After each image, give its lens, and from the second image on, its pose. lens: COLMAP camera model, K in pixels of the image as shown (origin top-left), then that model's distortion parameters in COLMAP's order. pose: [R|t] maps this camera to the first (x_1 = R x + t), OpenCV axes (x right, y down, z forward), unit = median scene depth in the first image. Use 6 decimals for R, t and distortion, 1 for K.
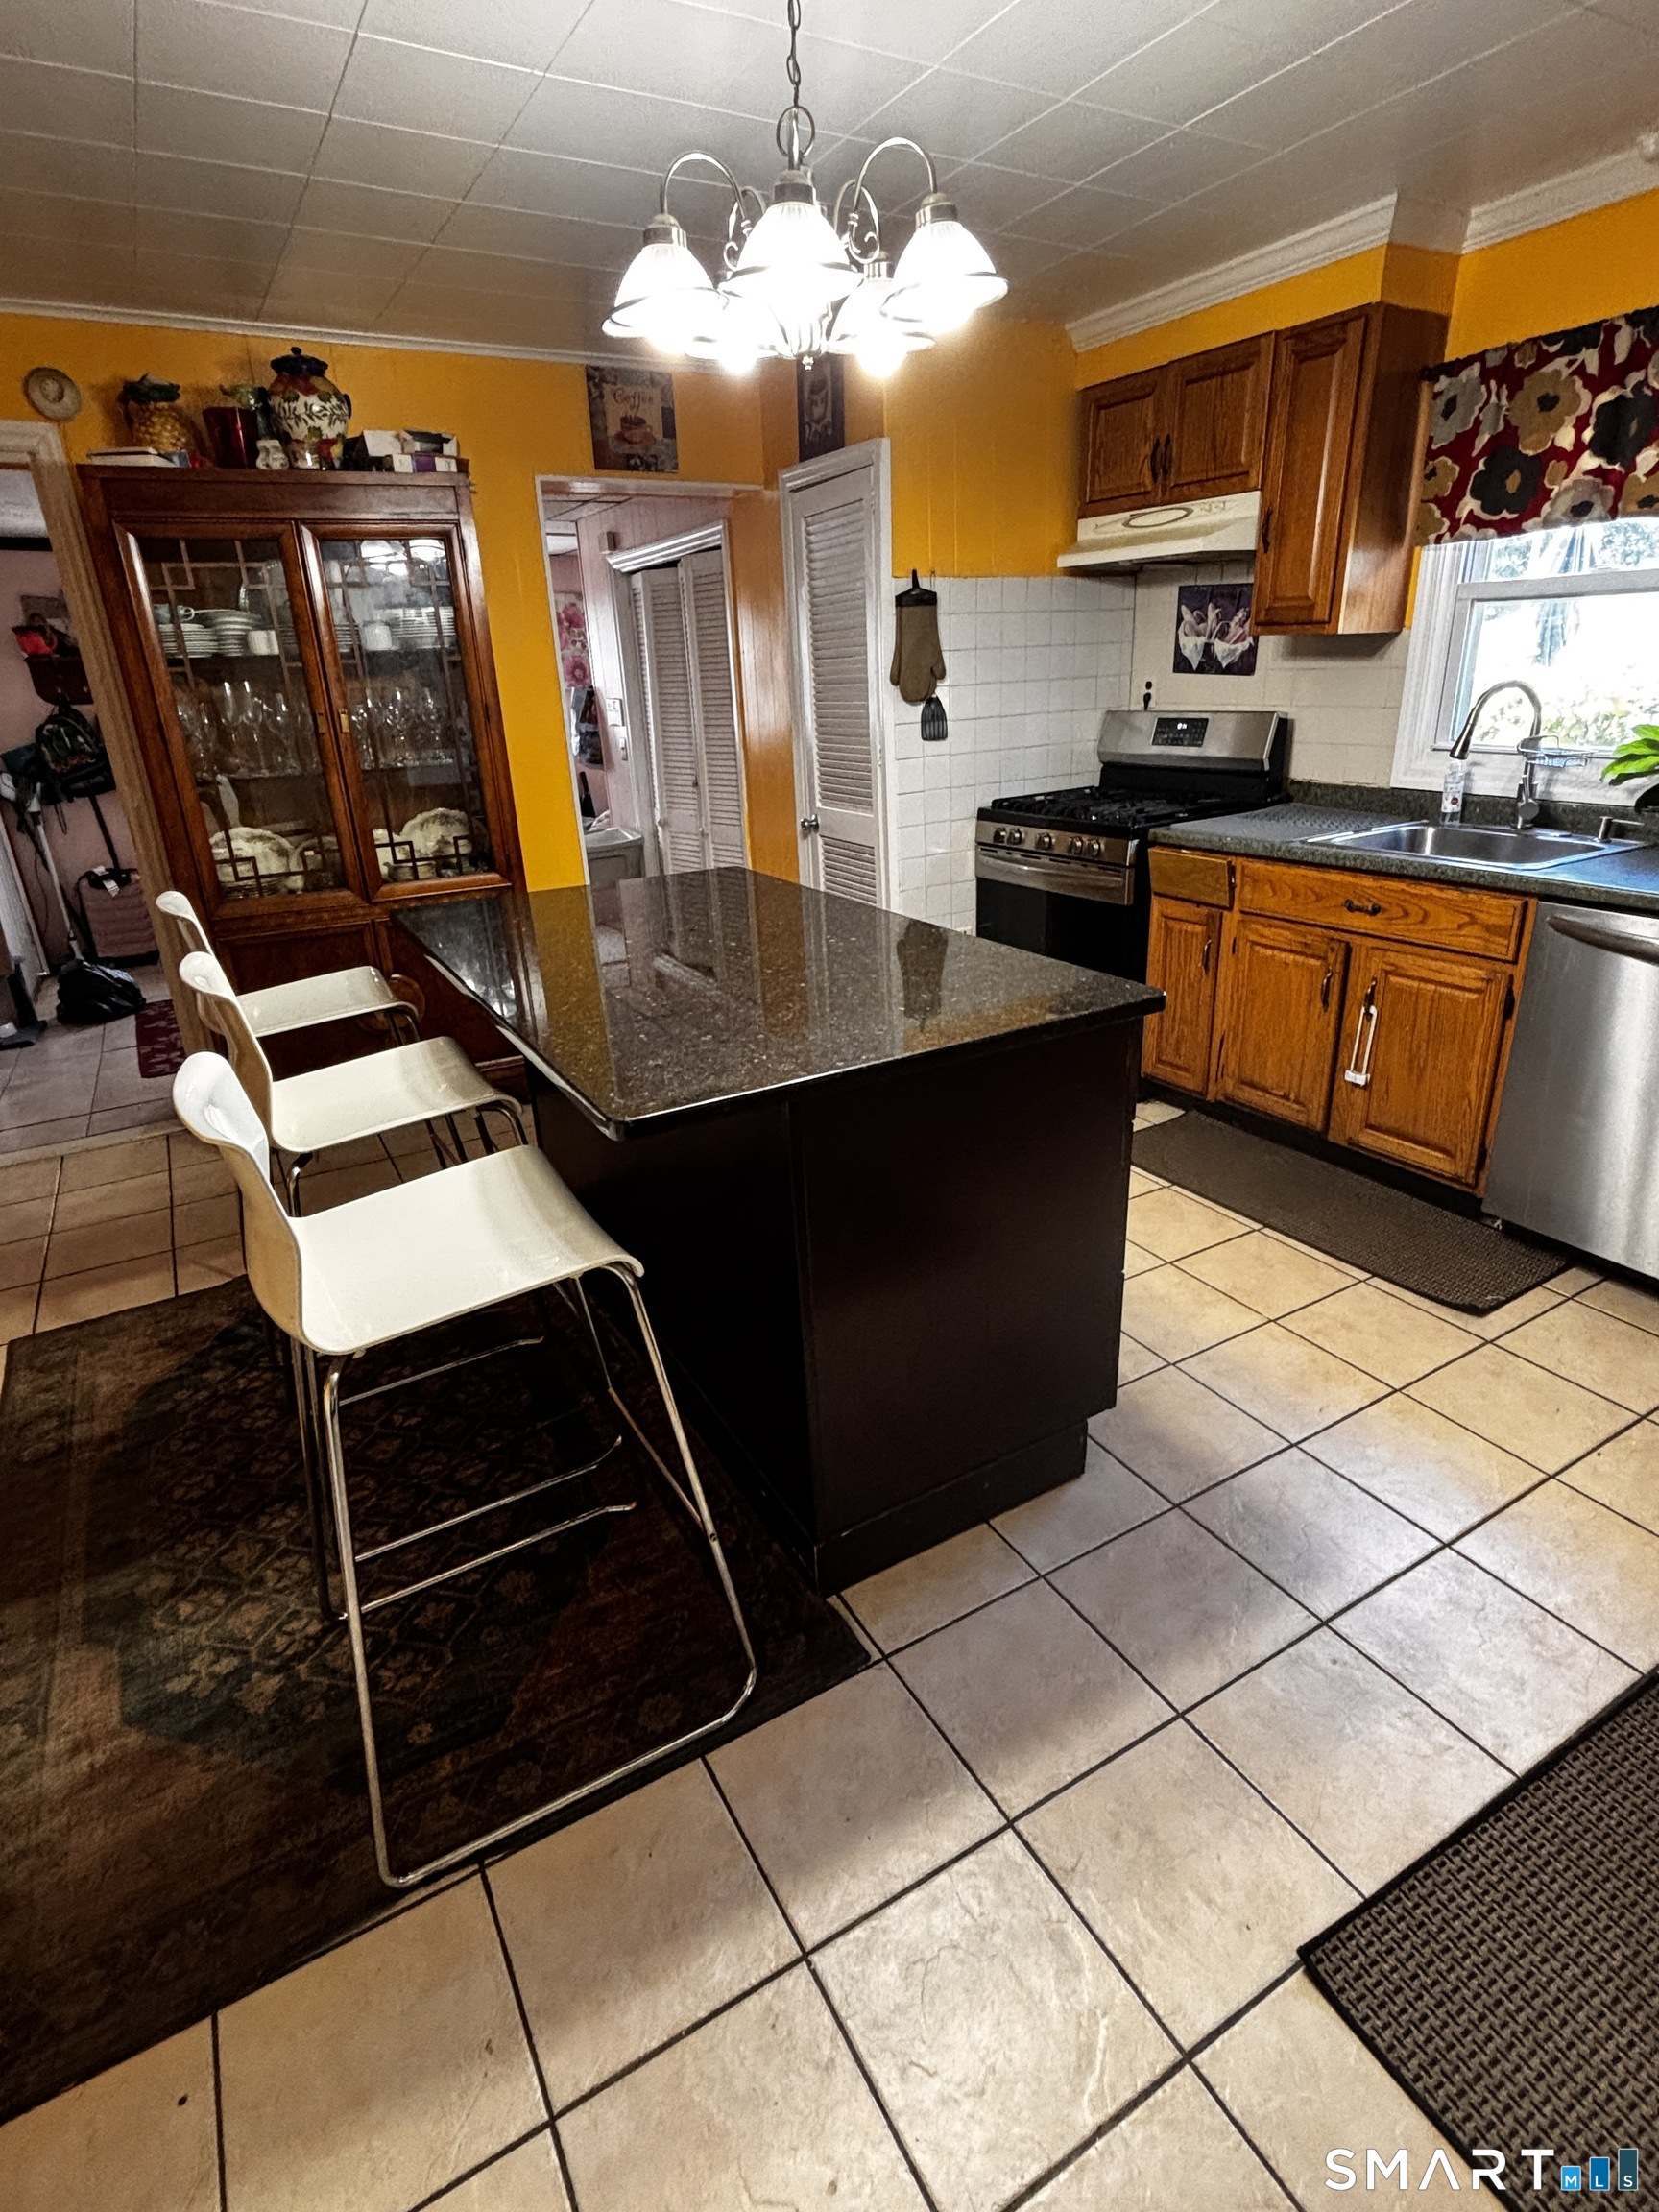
lens RADIAL K [[1102.6, 0, 829.5], [0, 1102.6, 1106.0], [0, 0, 1]] dist [-0.015780, 0.007449]
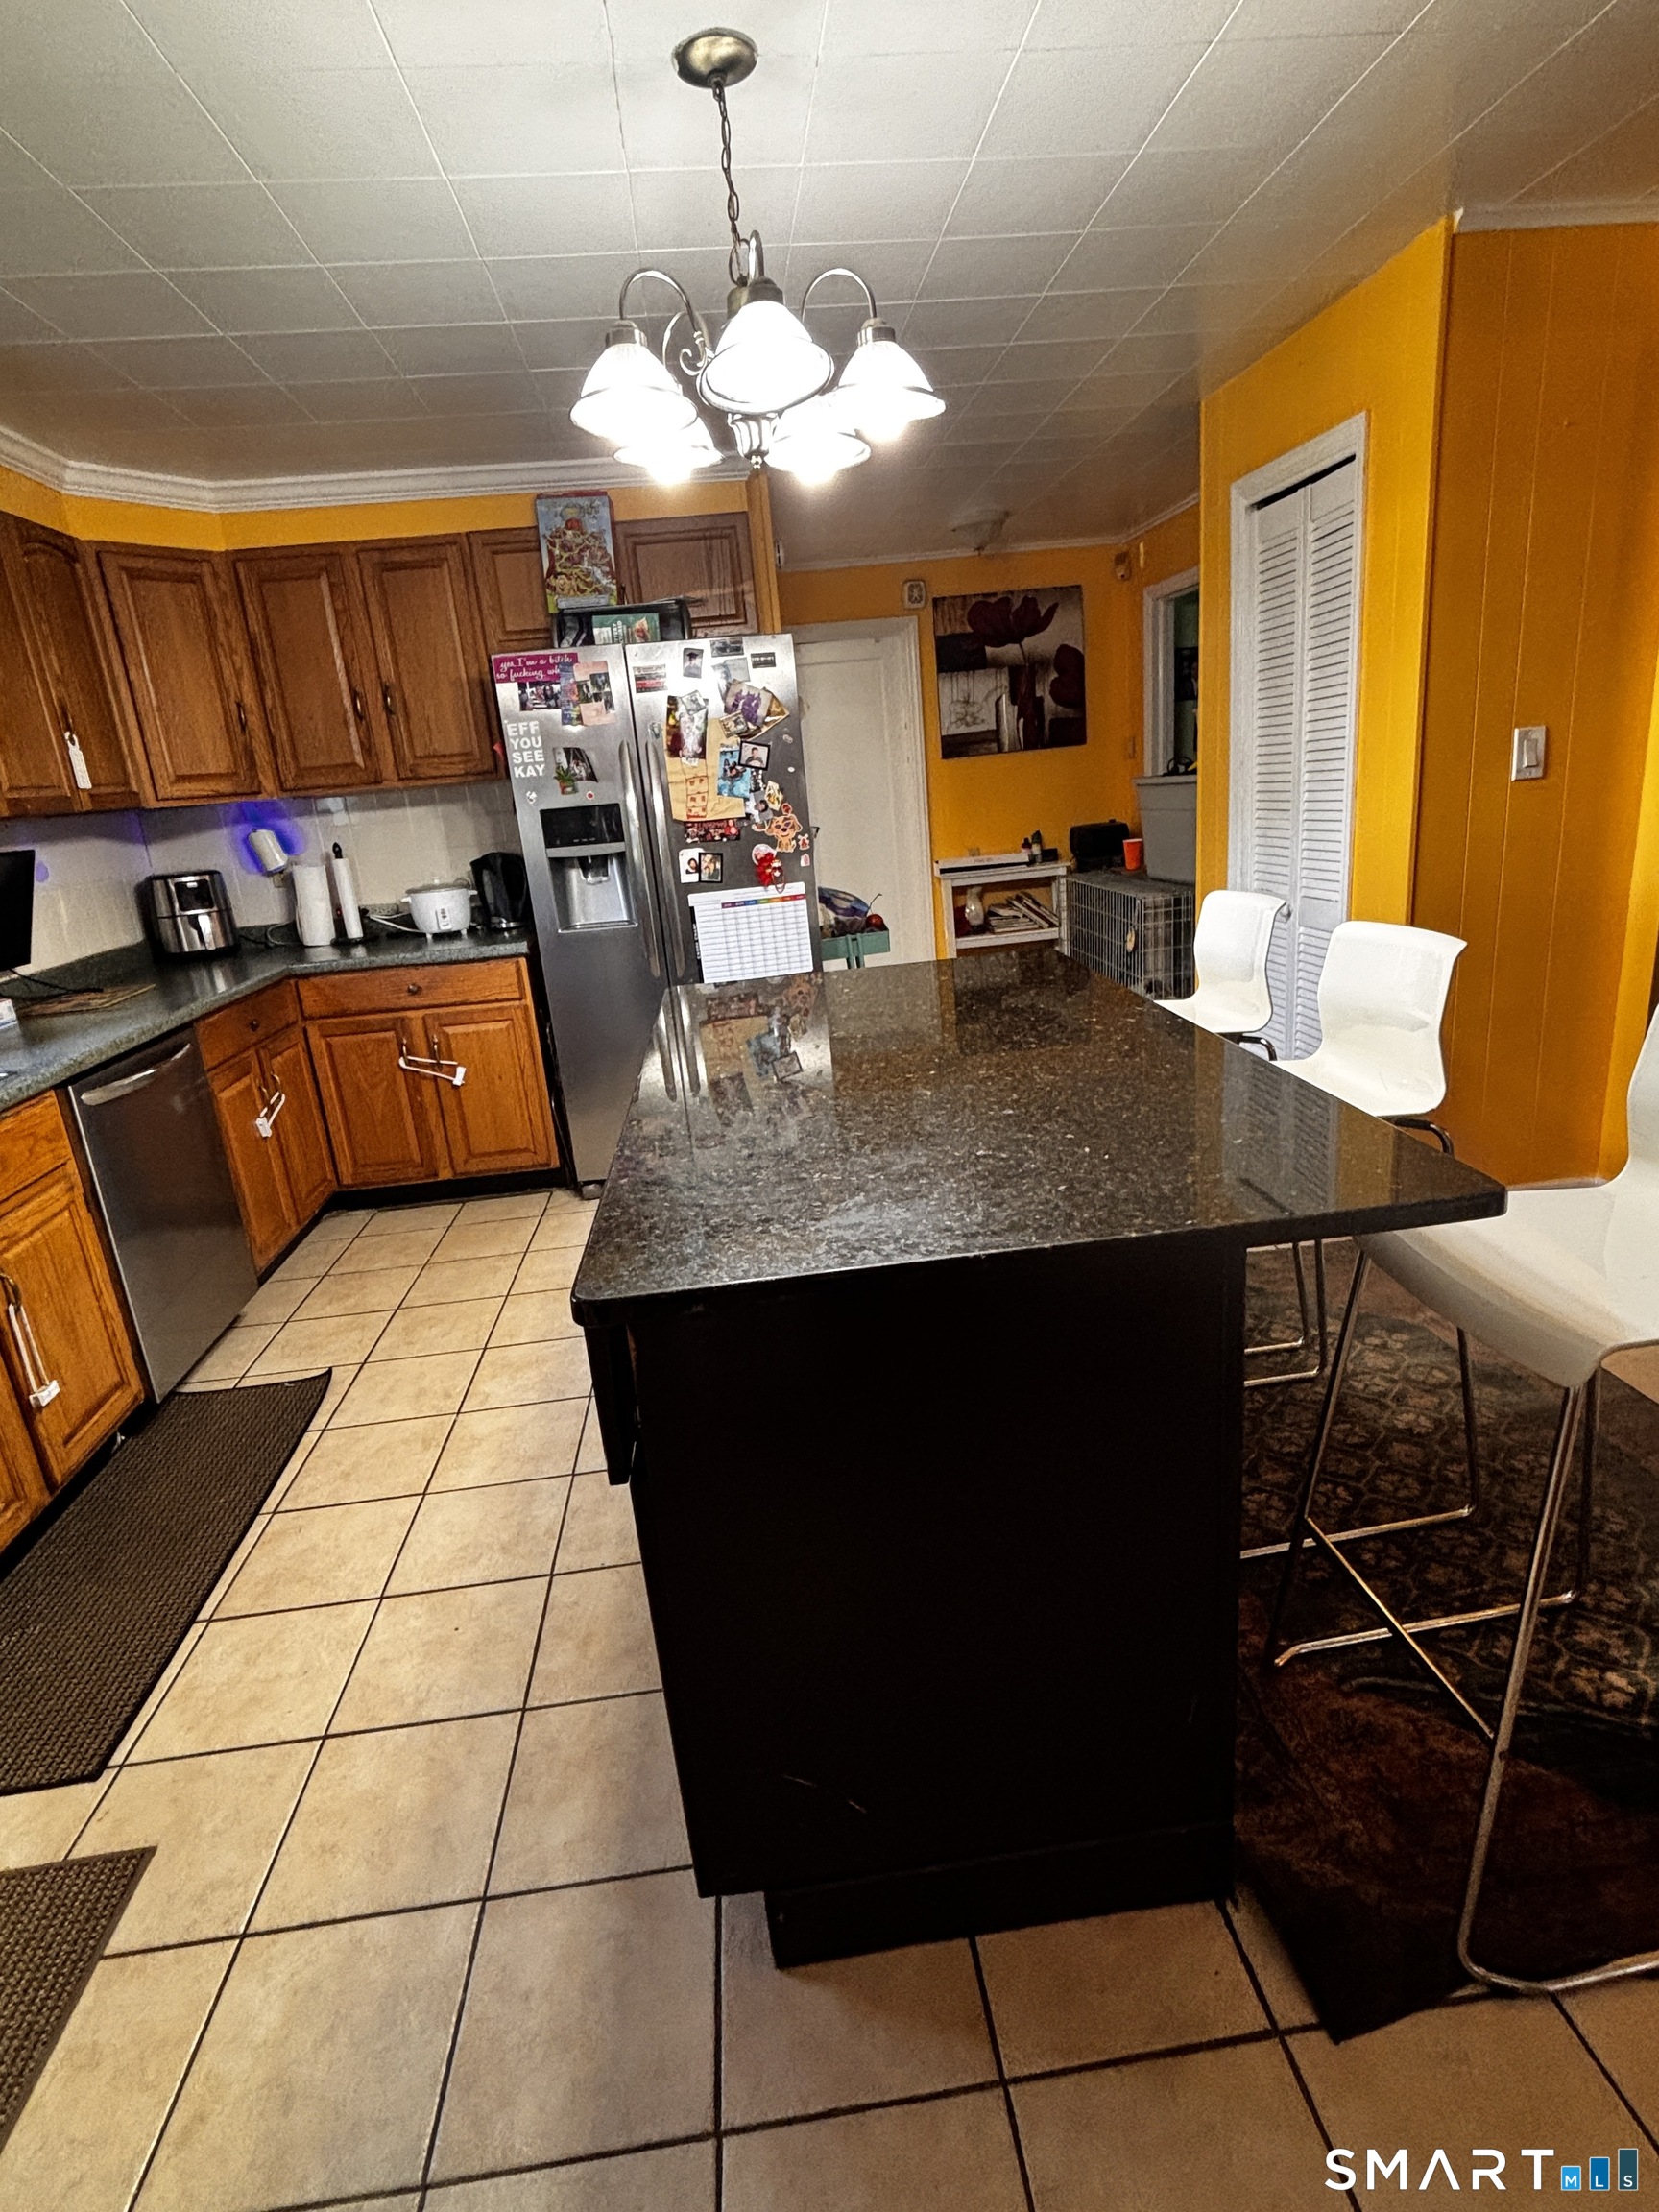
lens RADIAL K [[1126.1, 0, 824.1], [0, 1126.1, 1112.8], [0, 0, 1]] dist [-0.015027, 0.000484]
pose [[-0.902217, -0.003322, 0.431269, -0.289644], [0.270255, 0.774937, 0.571344, -0.424689], [-0.336105, 0.632029, -0.698264, 1.139593]]
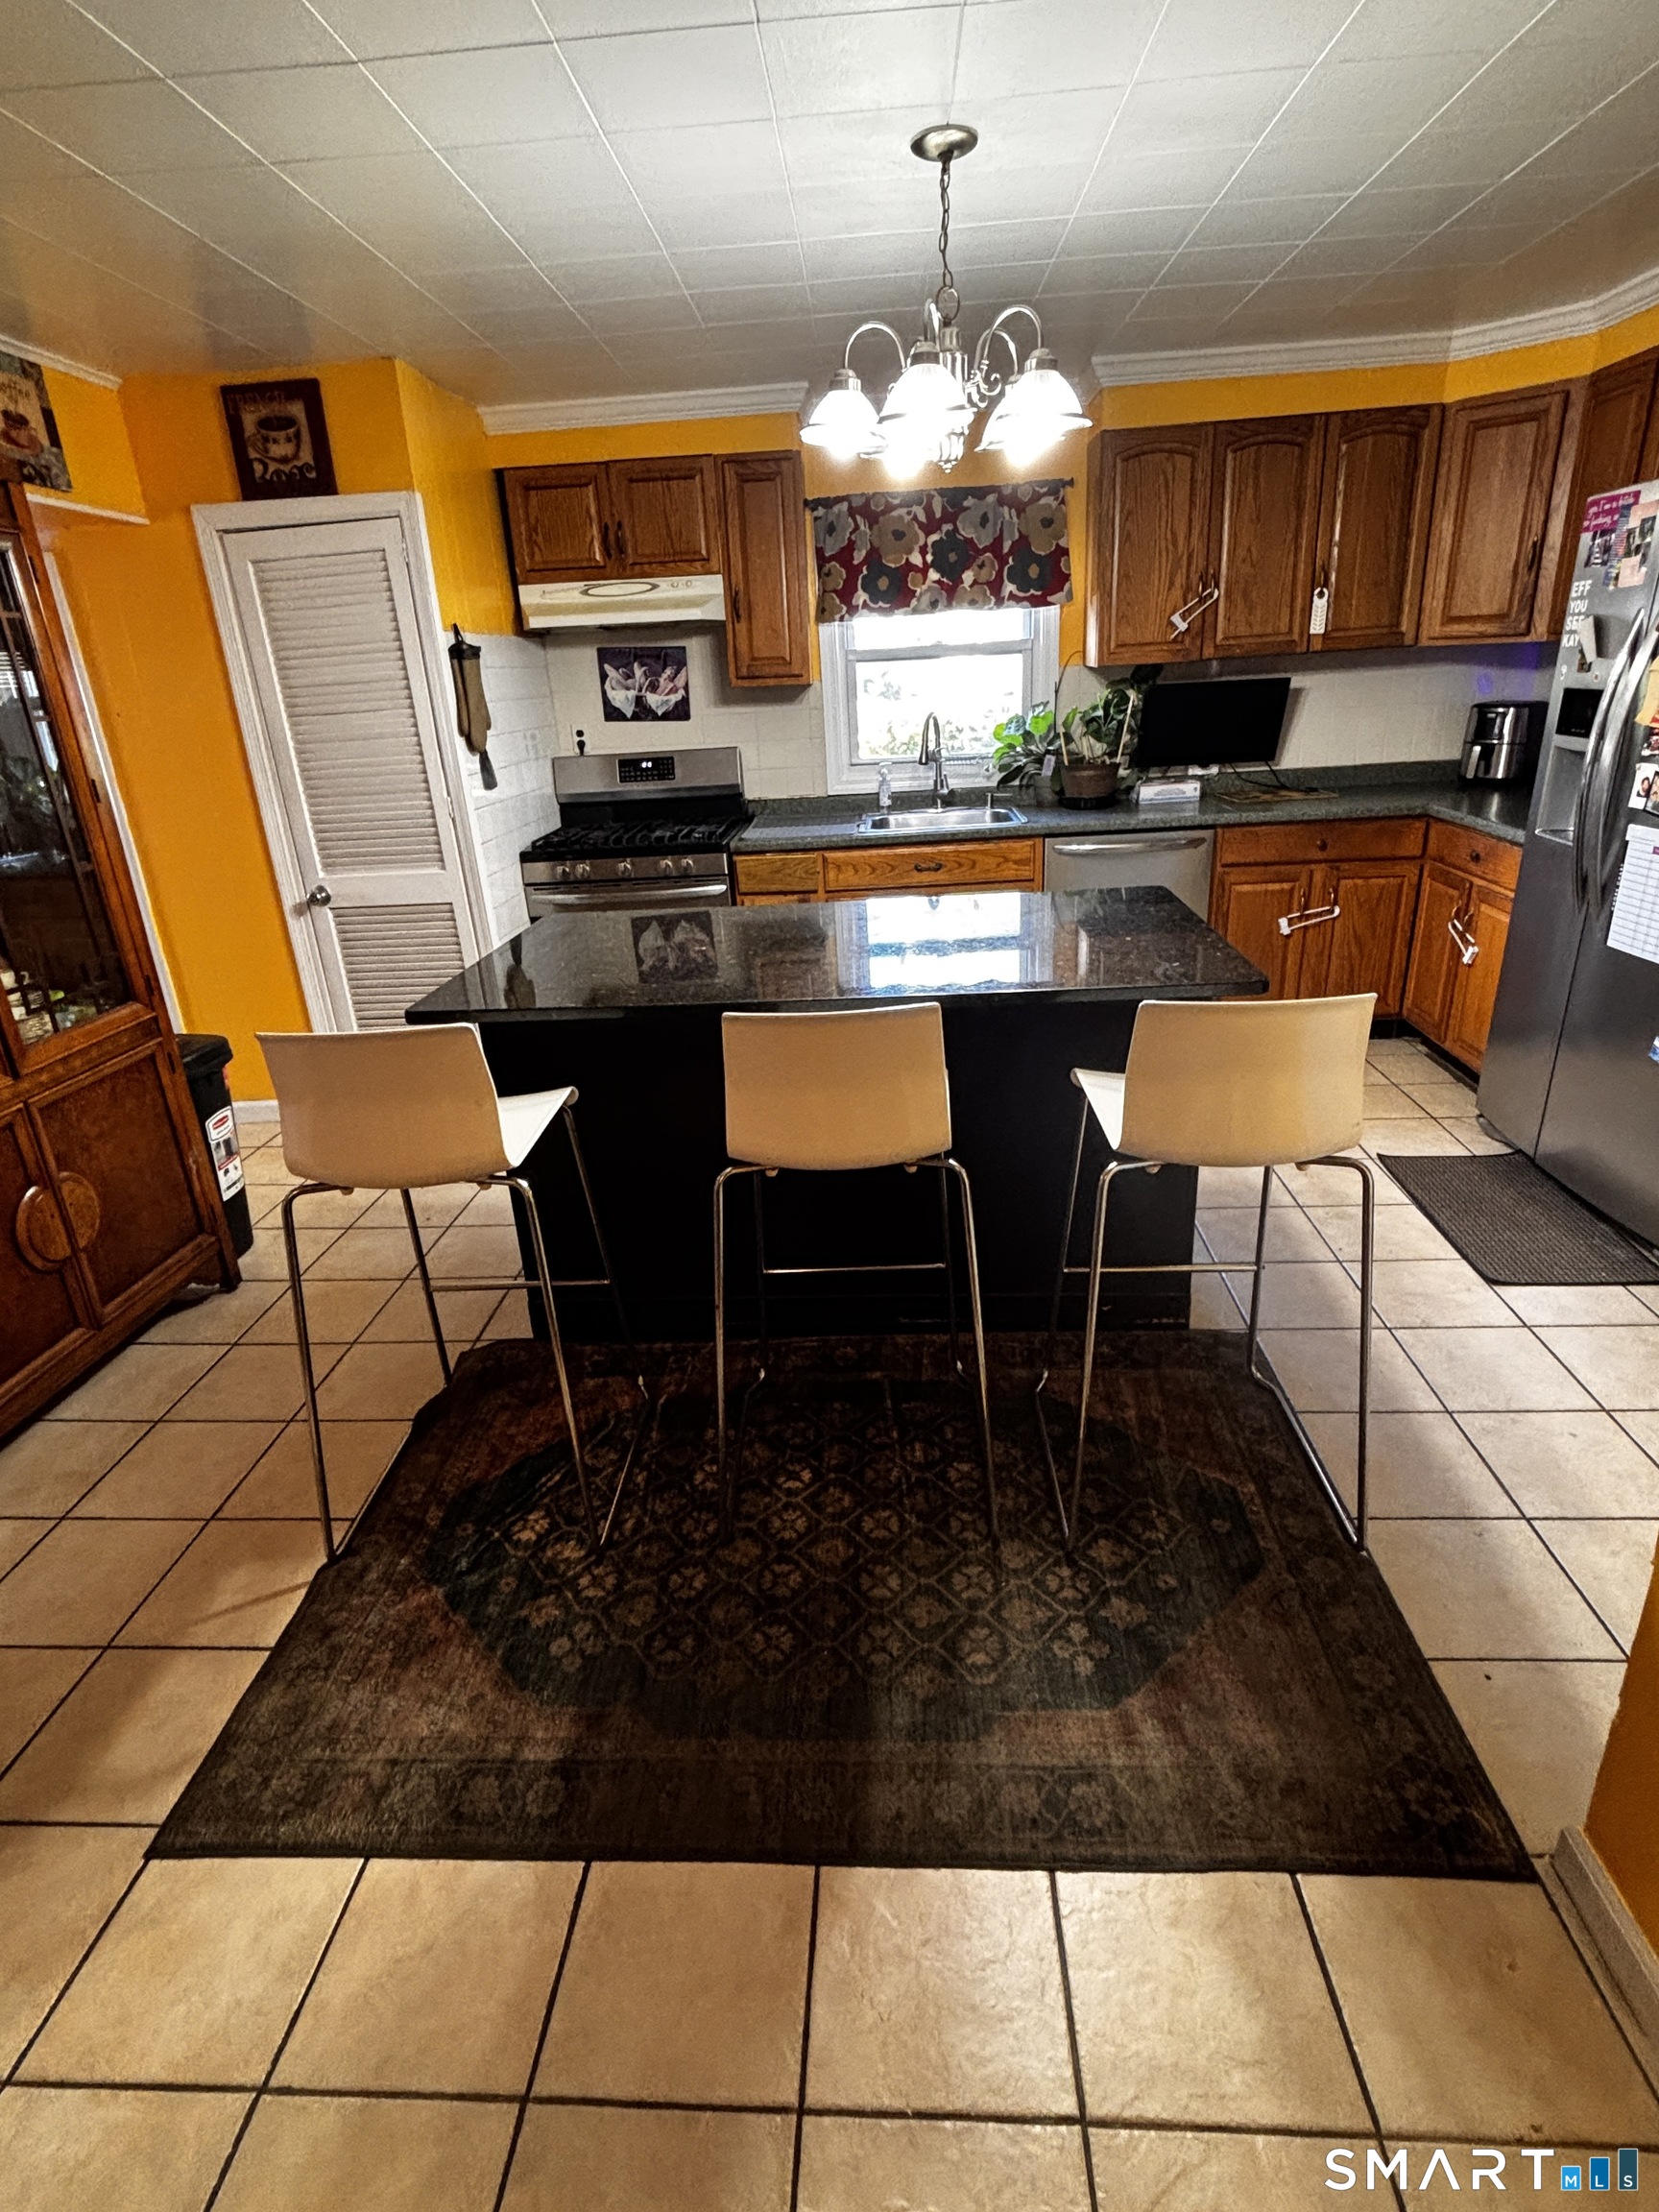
lens RADIAL K [[1126.1, 0, 824.1], [0, 1126.1, 1112.8], [0, 0, 1]] dist [-0.015027, 0.000484]
pose [[0.554453, -0.291264, 0.779582, -0.737164], [0.341271, 0.933944, 0.106218, -0.074458], [-0.759023, 0.207155, 0.617228, 0.233324]]
